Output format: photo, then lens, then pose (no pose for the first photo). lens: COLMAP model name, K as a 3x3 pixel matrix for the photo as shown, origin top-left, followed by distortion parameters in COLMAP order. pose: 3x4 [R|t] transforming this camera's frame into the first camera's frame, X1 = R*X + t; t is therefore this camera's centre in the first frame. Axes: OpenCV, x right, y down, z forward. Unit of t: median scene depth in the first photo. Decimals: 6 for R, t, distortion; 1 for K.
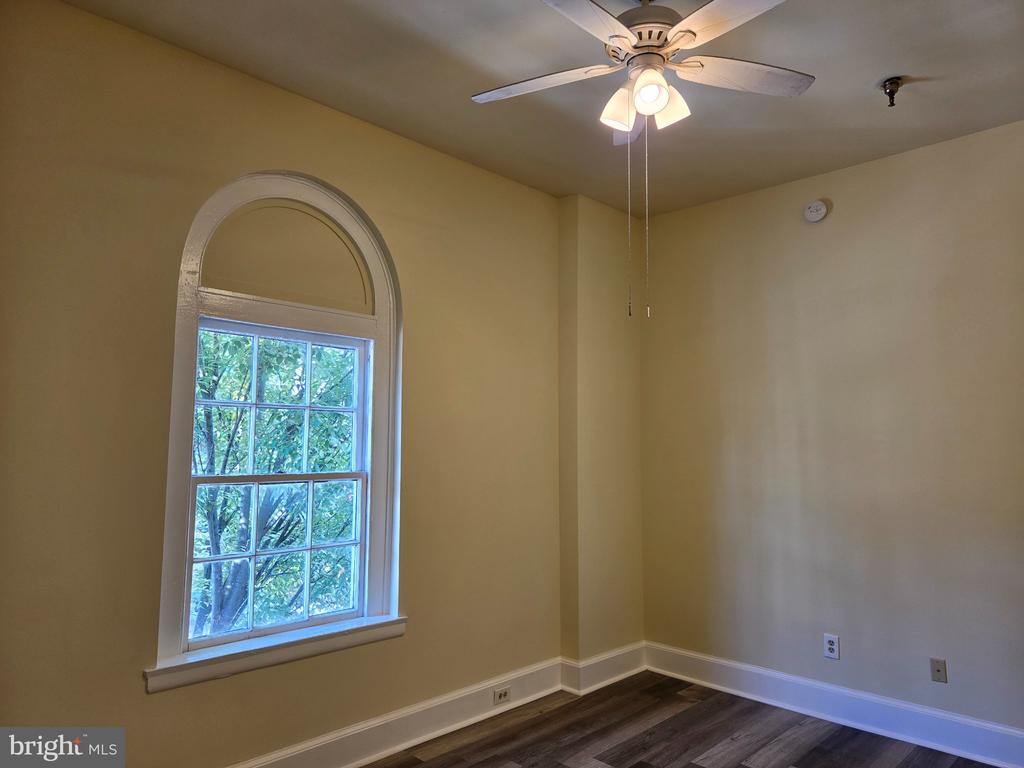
lens RADIAL K [[688.3, 0, 519.4], [0, 688.3, 385.5], [0, 0, 1]] dist [0.039974, -0.029412]
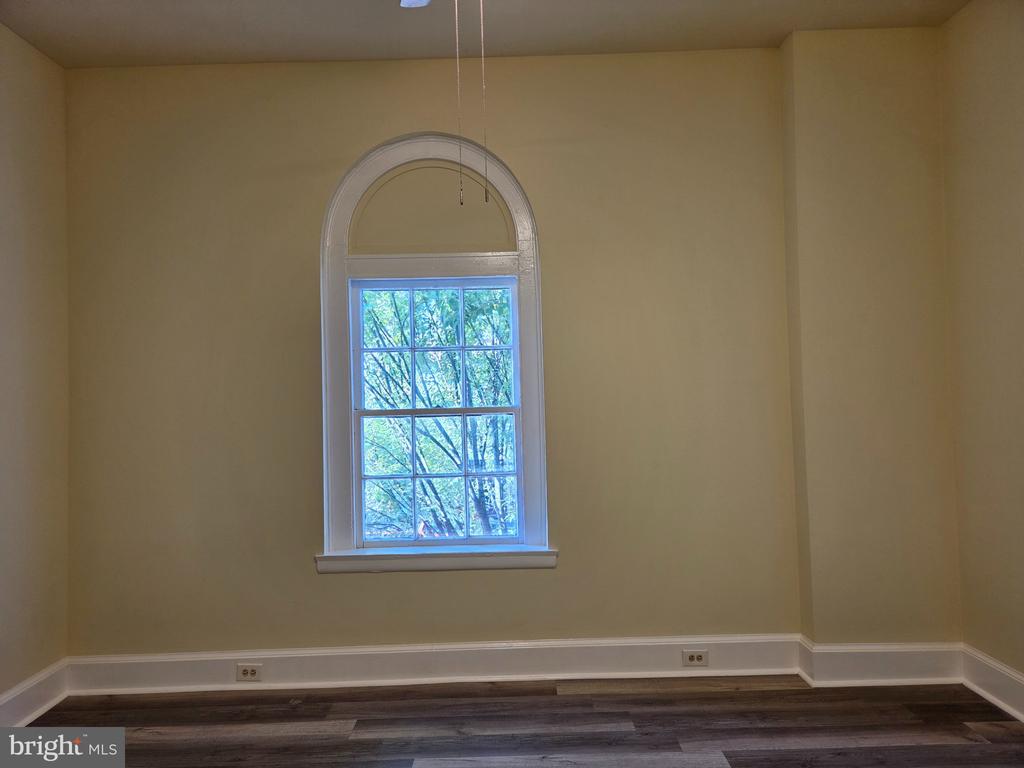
lens RADIAL K [[688.3, 0, 511.4], [0, 688.3, 386.6], [0, 0, 1]] dist [0.039974, -0.029412]
pose [[0.693609, -0.041003, -0.719184, 0.490023], [0.095603, 0.994787, 0.035487, 0.058021], [0.713980, -0.093371, 0.693913, 0.279615]]
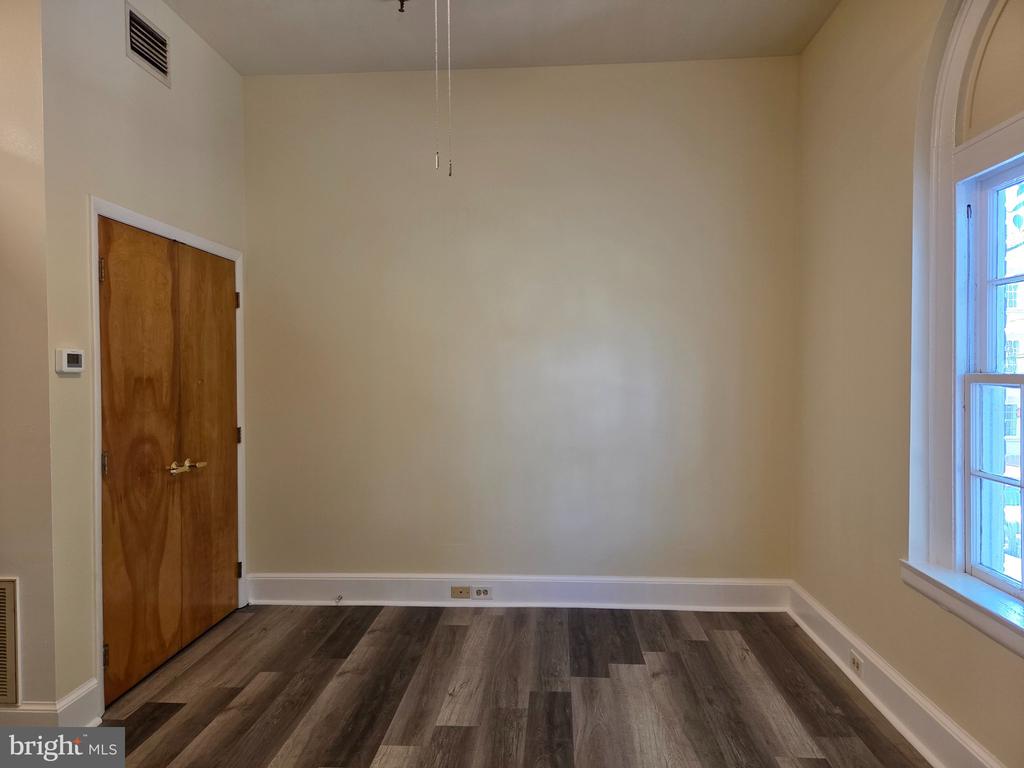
lens RADIAL K [[688.3, 0, 505.7], [0, 688.3, 379.4], [0, 0, 1]] dist [0.039974, -0.029412]
pose [[-0.768954, 0.009982, -0.639227, 0.409615], [0.060196, 0.996566, -0.056850, 0.122868], [0.636464, -0.082194, -0.766914, 1.040723]]
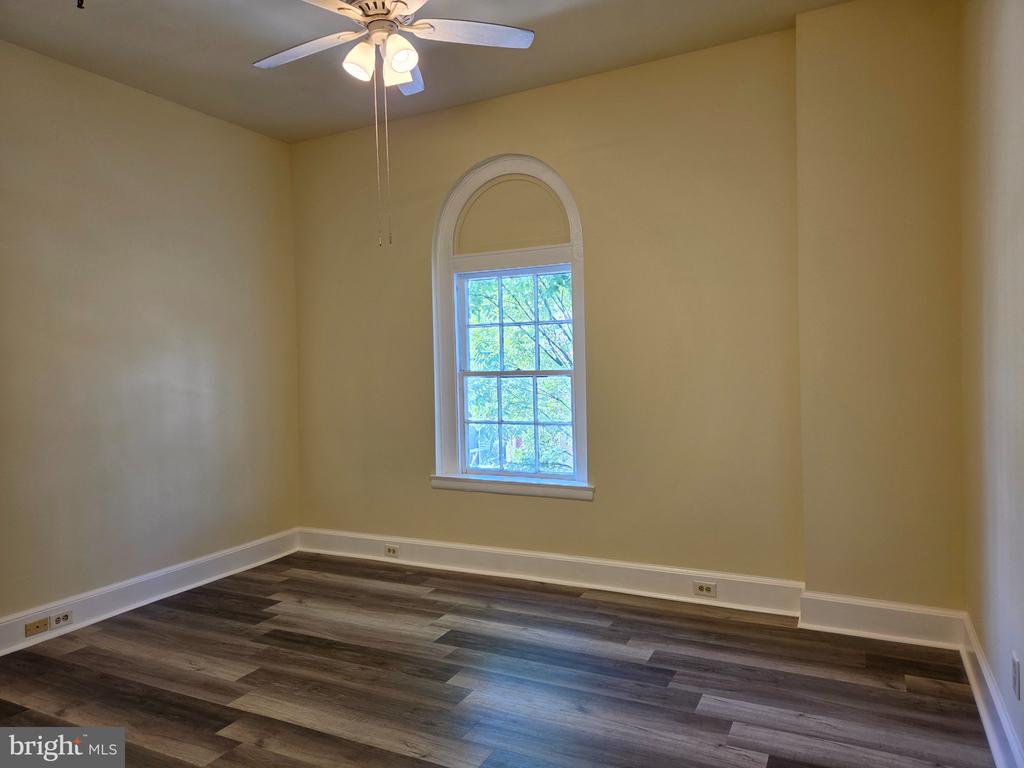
lens RADIAL K [[688.3, 0, 513.1], [0, 688.3, 377.7], [0, 0, 1]] dist [0.039974, -0.029412]
pose [[0.292118, 0.004306, -0.956373, 0.917784], [0.111277, 0.993045, 0.038460, 0.077854], [0.949887, -0.117657, 0.289607, 0.514752]]
